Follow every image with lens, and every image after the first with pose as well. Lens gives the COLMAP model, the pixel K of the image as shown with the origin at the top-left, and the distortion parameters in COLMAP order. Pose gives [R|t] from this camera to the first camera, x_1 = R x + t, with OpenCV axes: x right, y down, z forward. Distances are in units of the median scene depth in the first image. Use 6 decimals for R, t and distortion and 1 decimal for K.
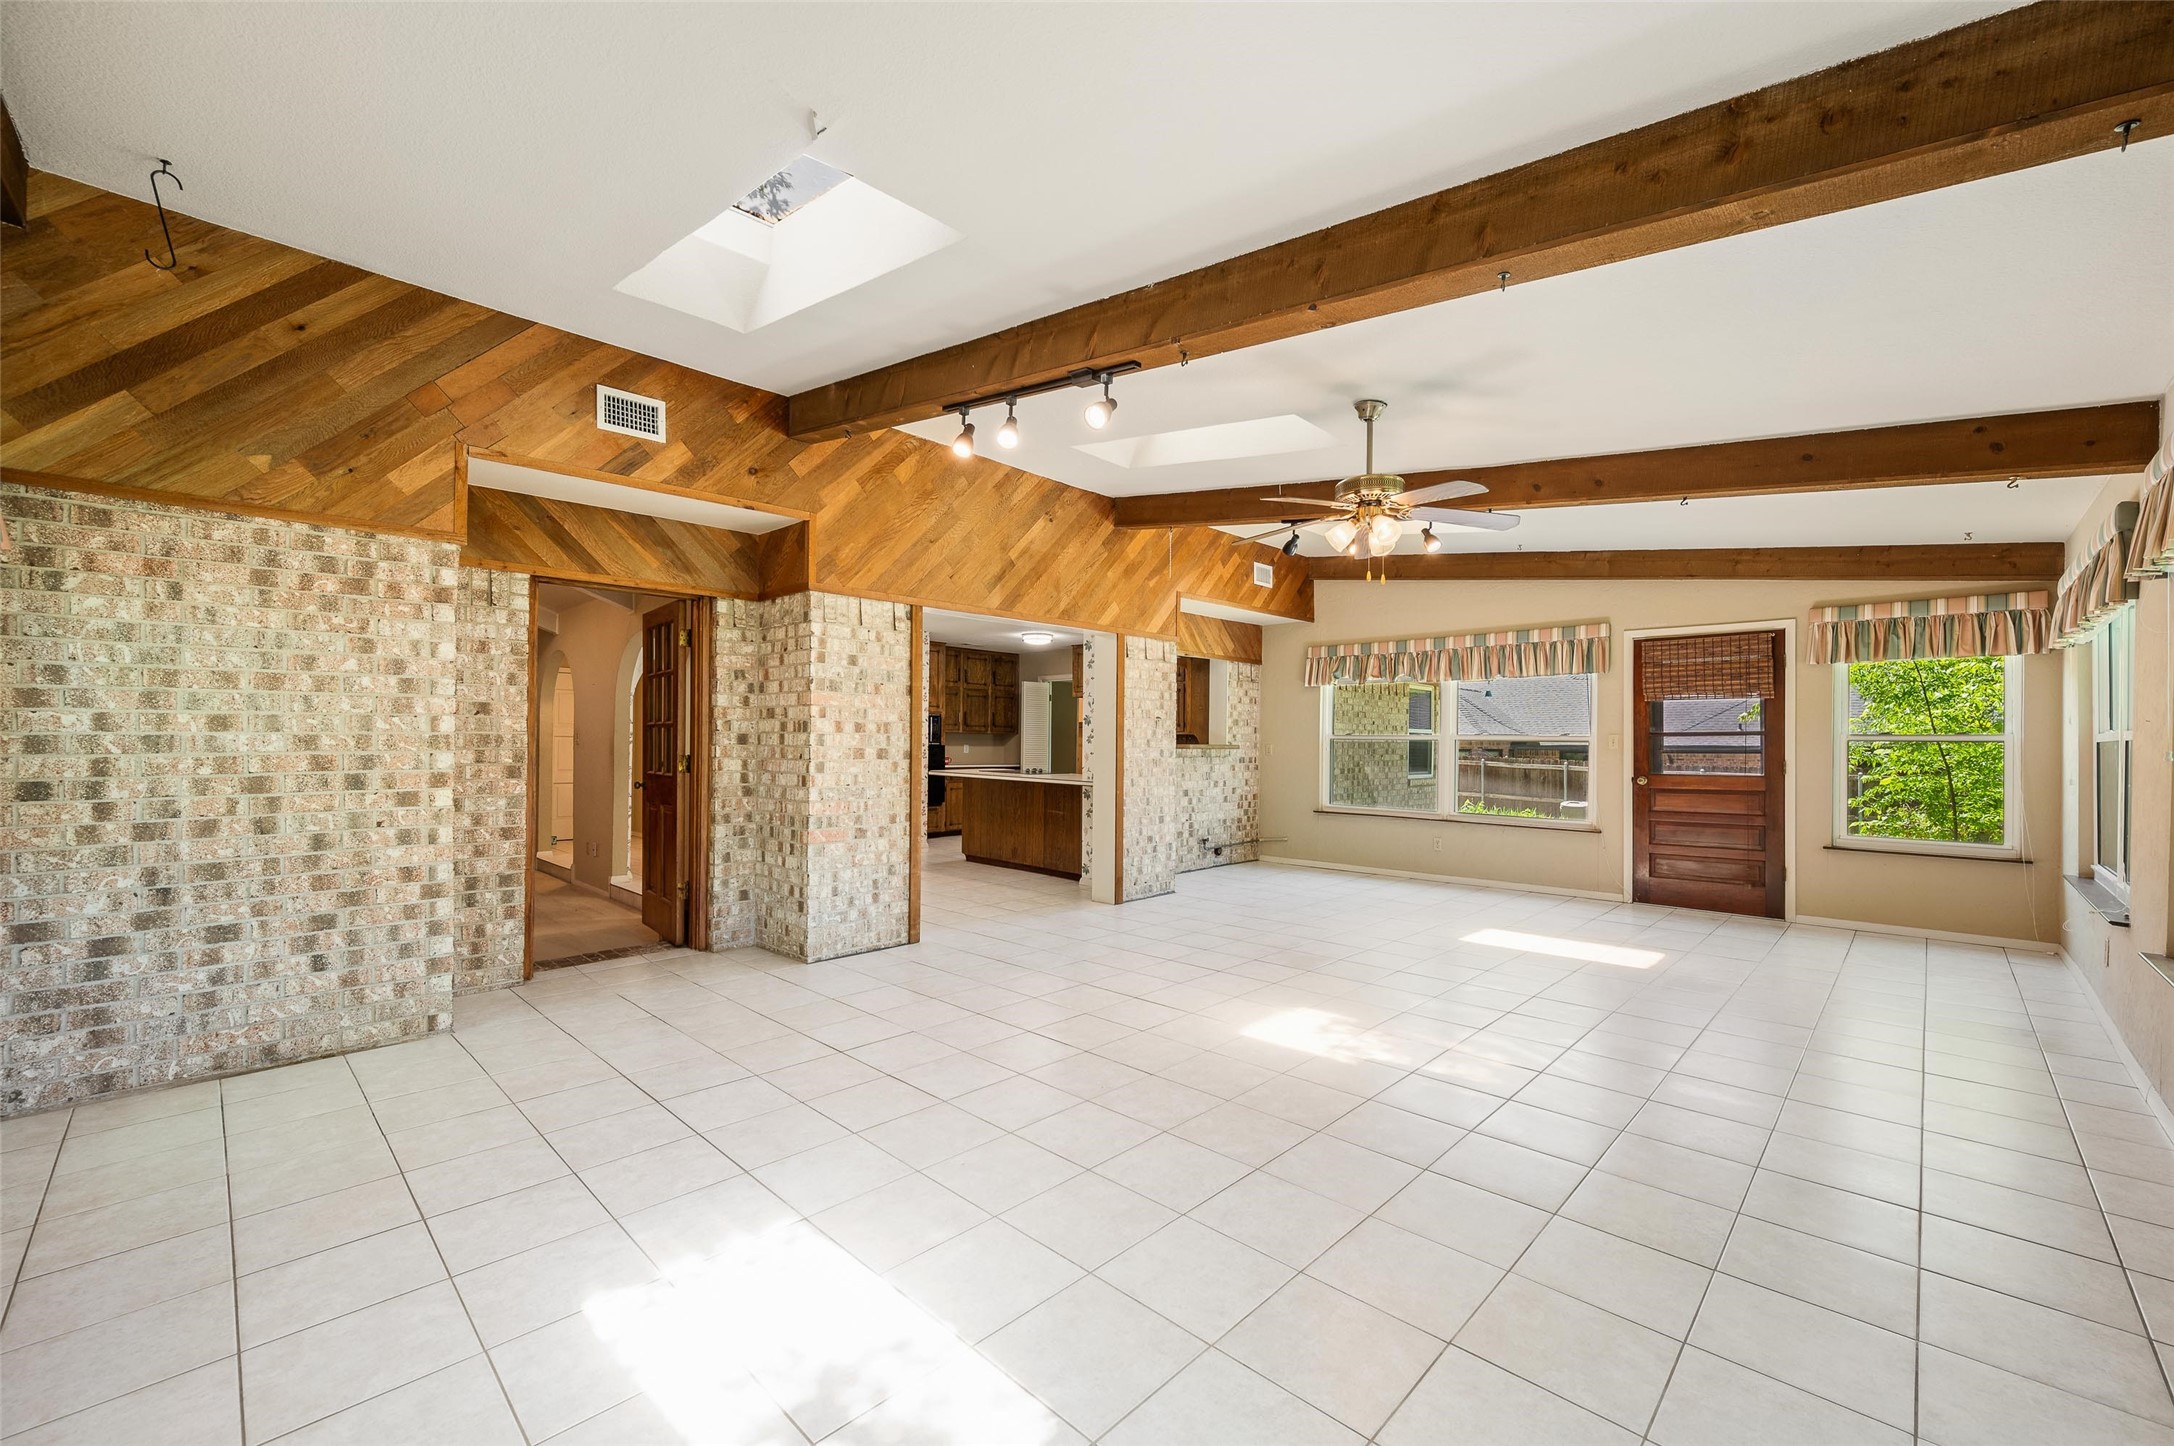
lens RADIAL K [[865.0, 0, 1090.6], [0, 865.0, 743.1], [0, 0, 1]] dist [-0.001211, -0.000193]
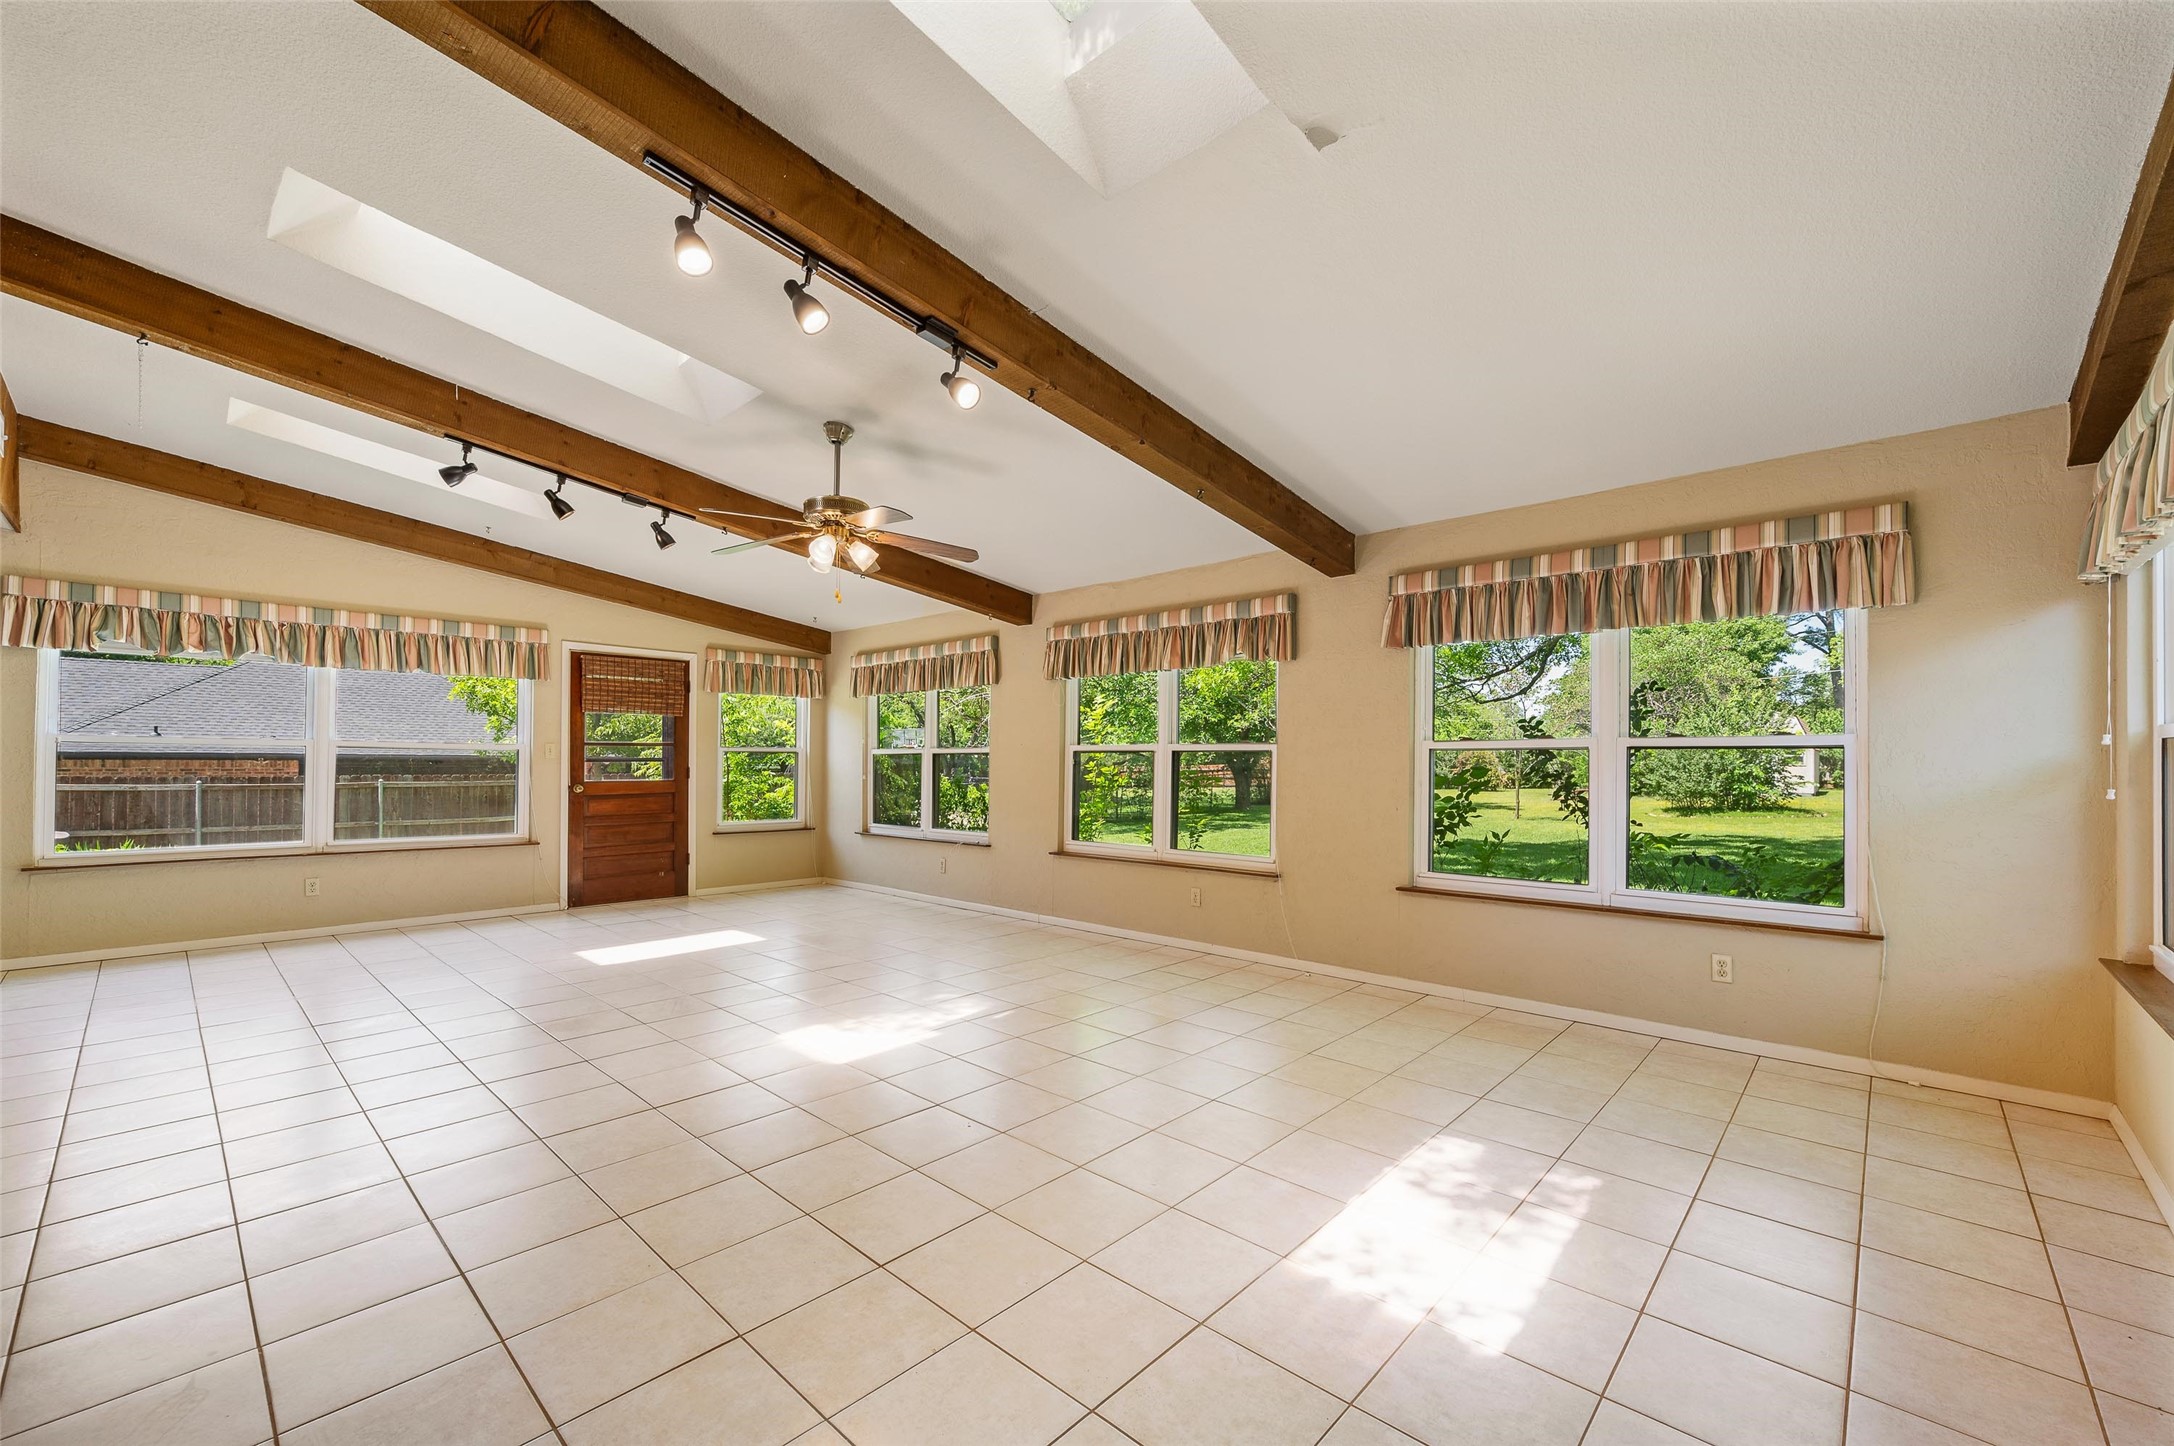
lens RADIAL K [[880.4, 0, 1090.5], [0, 880.4, 765.8], [0, 0, 1]] dist [-0.000020, -0.000028]
pose [[-0.024739, -0.010168, 0.999642, -0.444907], [-0.007693, 0.999921, 0.009981, 0.000932], [-0.999664, -0.007444, -0.024816, 0.428204]]
